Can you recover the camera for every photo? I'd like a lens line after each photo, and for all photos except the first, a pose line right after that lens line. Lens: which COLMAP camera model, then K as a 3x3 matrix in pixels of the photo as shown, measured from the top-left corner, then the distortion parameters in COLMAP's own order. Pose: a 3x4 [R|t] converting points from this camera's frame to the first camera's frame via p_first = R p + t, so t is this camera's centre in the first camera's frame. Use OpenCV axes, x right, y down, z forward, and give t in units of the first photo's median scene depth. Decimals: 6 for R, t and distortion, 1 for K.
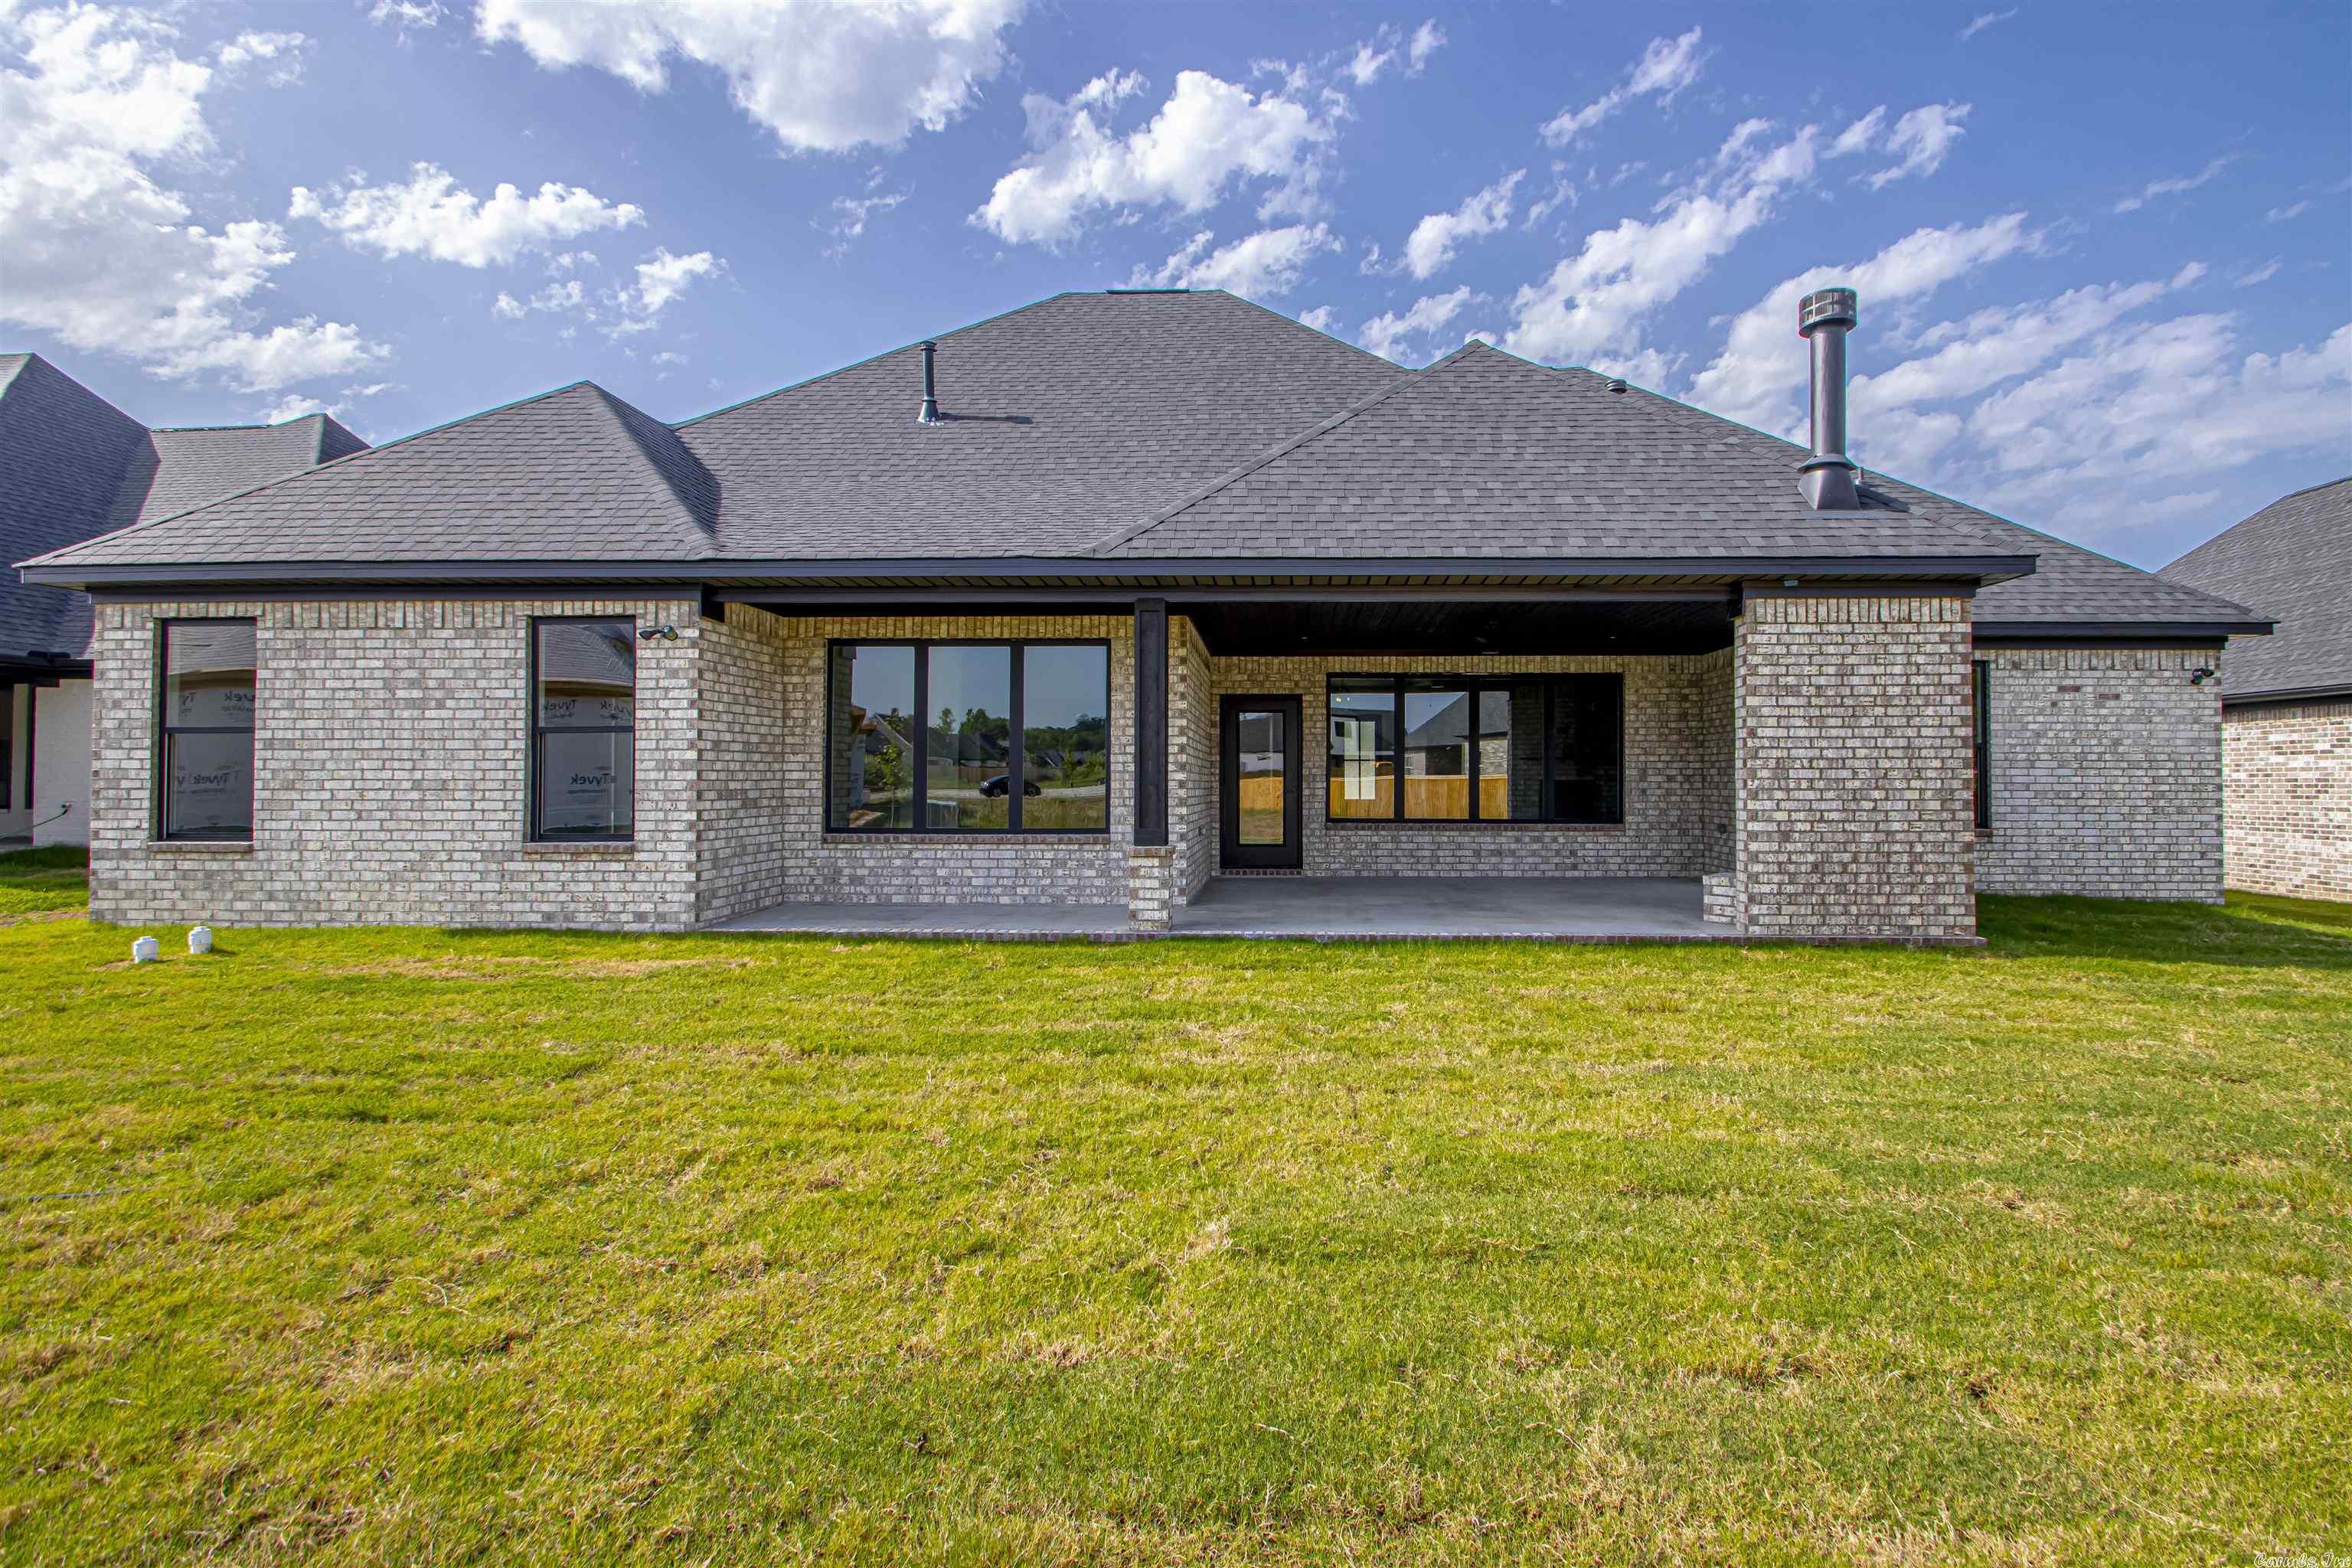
lens RADIAL K [[1240.2, 0, 1112.9], [0, 1240.2, 717.1], [0, 0, 1]] dist [-0.000581, -0.008450]
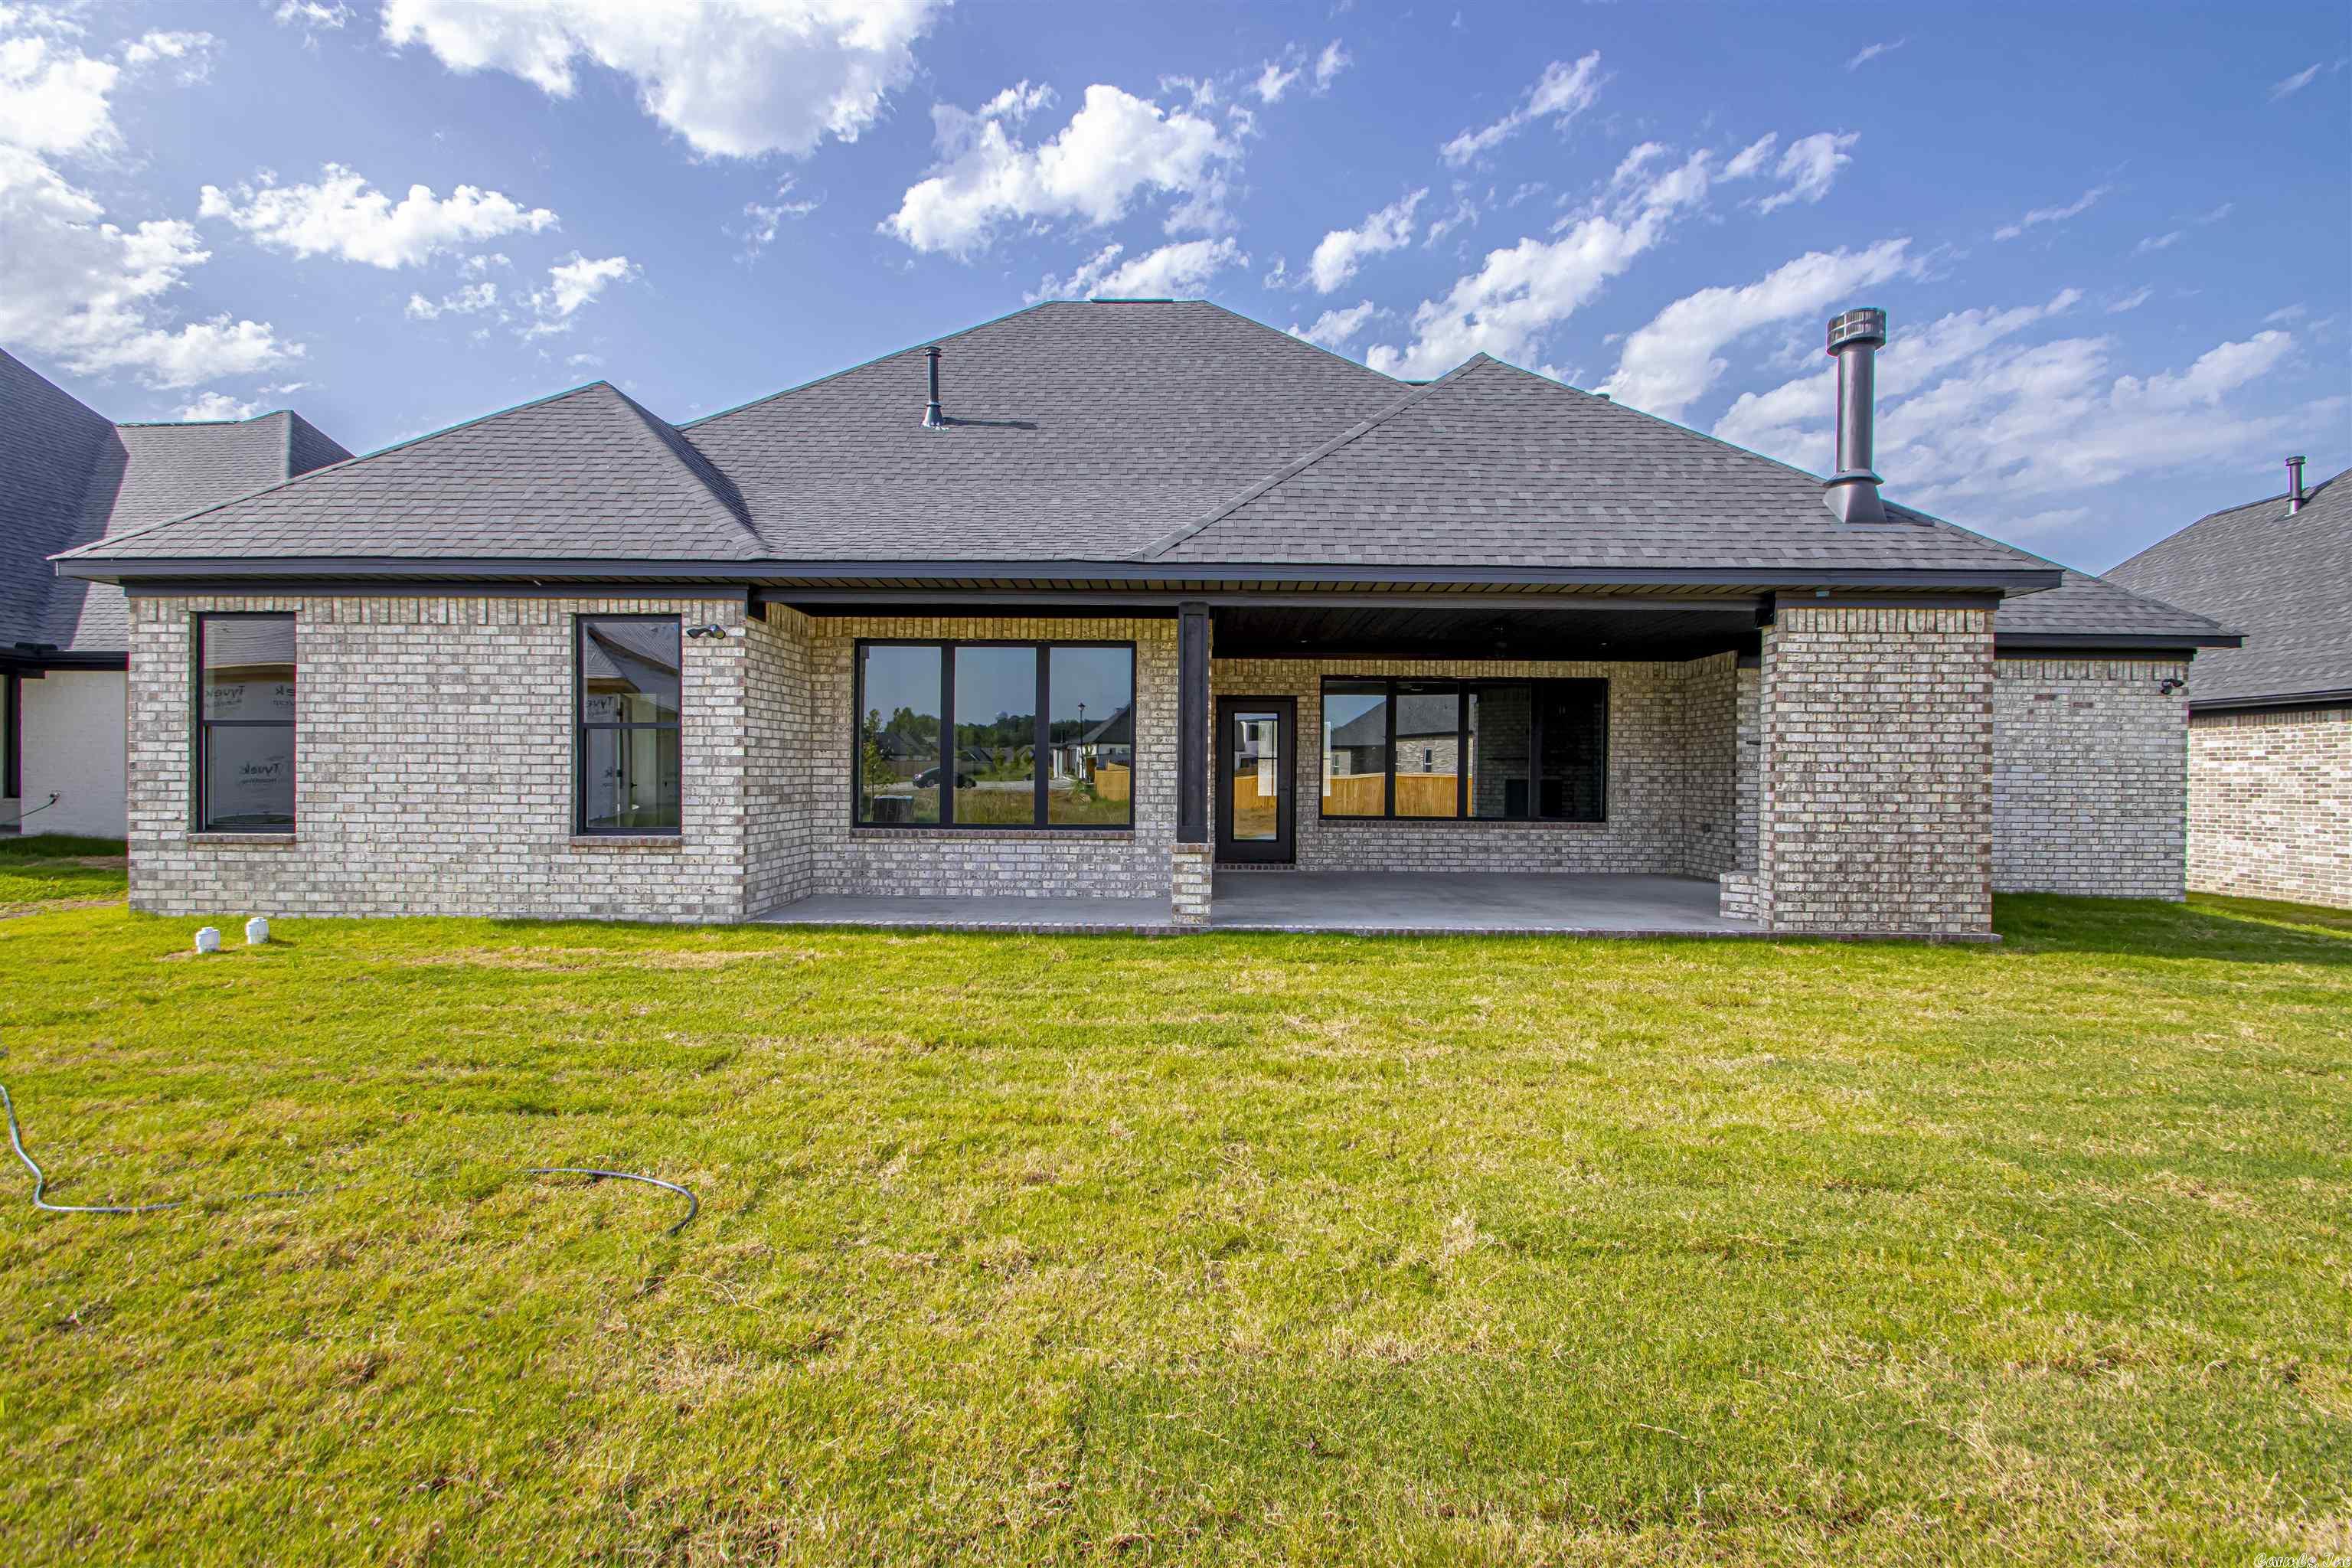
lens RADIAL K [[1185.2, 0, 1030.7], [0, 1185.2, 750.8], [0, 0, 1]] dist [0.004447, -0.009995]
pose [[0.999699, 0.006916, 0.023547, -0.113520], [-0.007646, 0.999489, 0.031031, -0.001876], [-0.023320, -0.031202, 0.999241, 0.016362]]
